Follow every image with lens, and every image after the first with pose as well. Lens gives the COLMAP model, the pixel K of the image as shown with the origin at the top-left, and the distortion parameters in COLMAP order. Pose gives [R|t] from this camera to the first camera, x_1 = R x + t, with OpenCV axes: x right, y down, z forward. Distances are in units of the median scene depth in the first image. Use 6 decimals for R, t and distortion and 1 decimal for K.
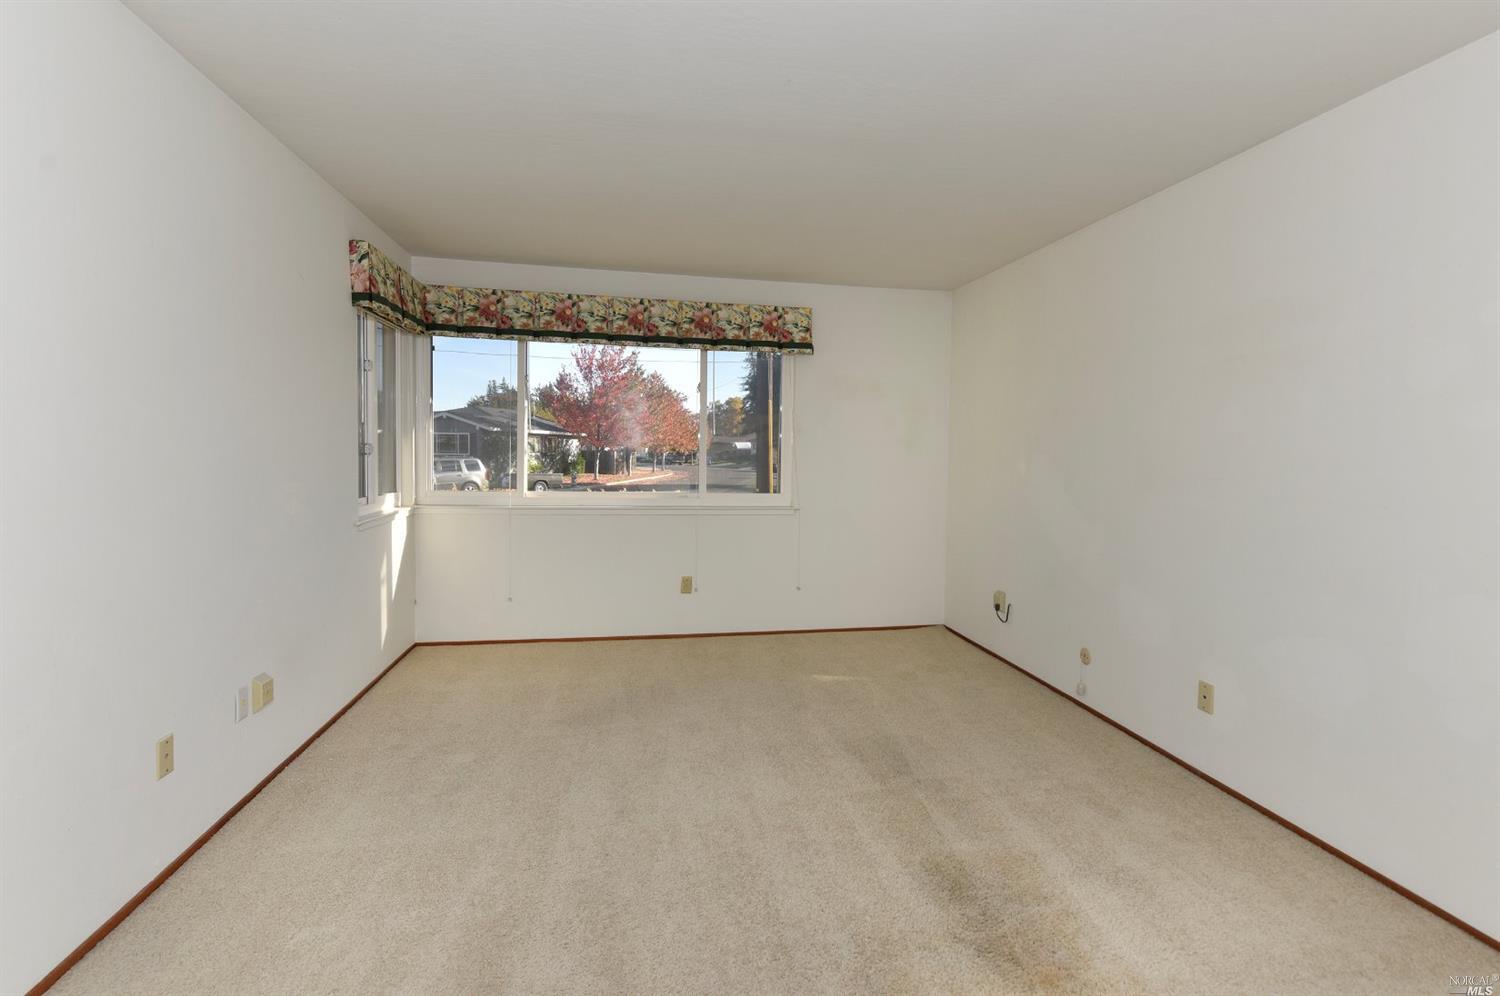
lens RADIAL K [[624.0, 0, 750.0], [0, 624.0, 498.0], [0, 0, 1]] dist [-0.000918, -0.001000]
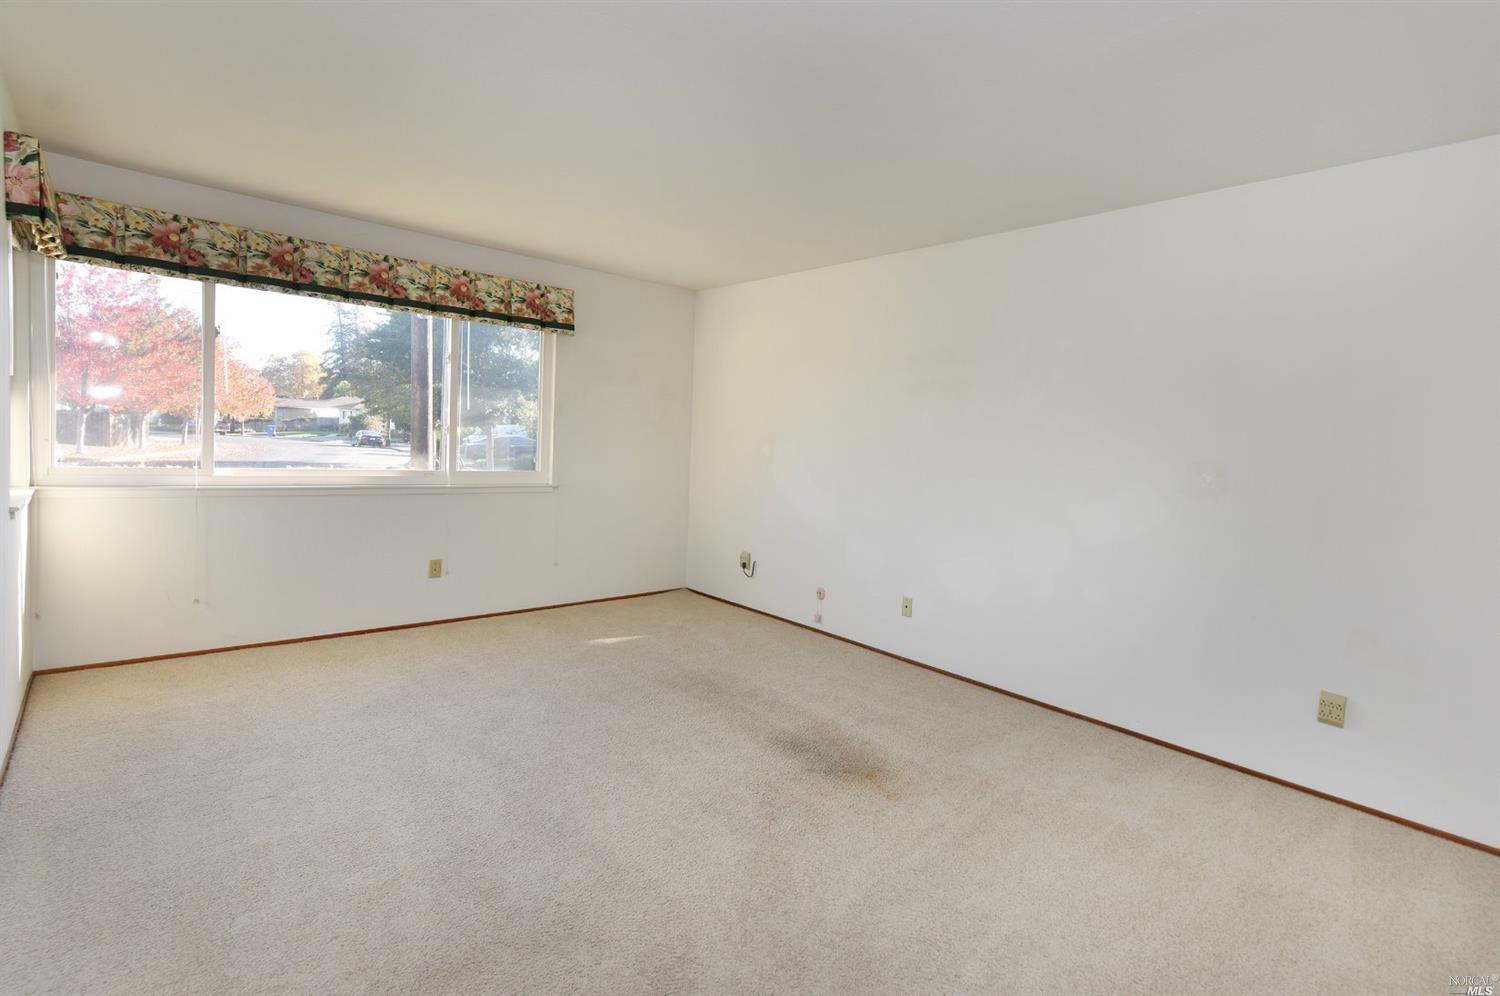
lens RADIAL K [[624.0, 0, 750.0], [0, 624.0, 498.0], [0, 0, 1]] dist [-0.000918, -0.001000]
pose [[0.884632, -0.019397, 0.465887, -0.134118], [0.005575, 0.999503, 0.031028, 0.007462], [-0.466257, -0.024851, 0.884300, -0.055528]]
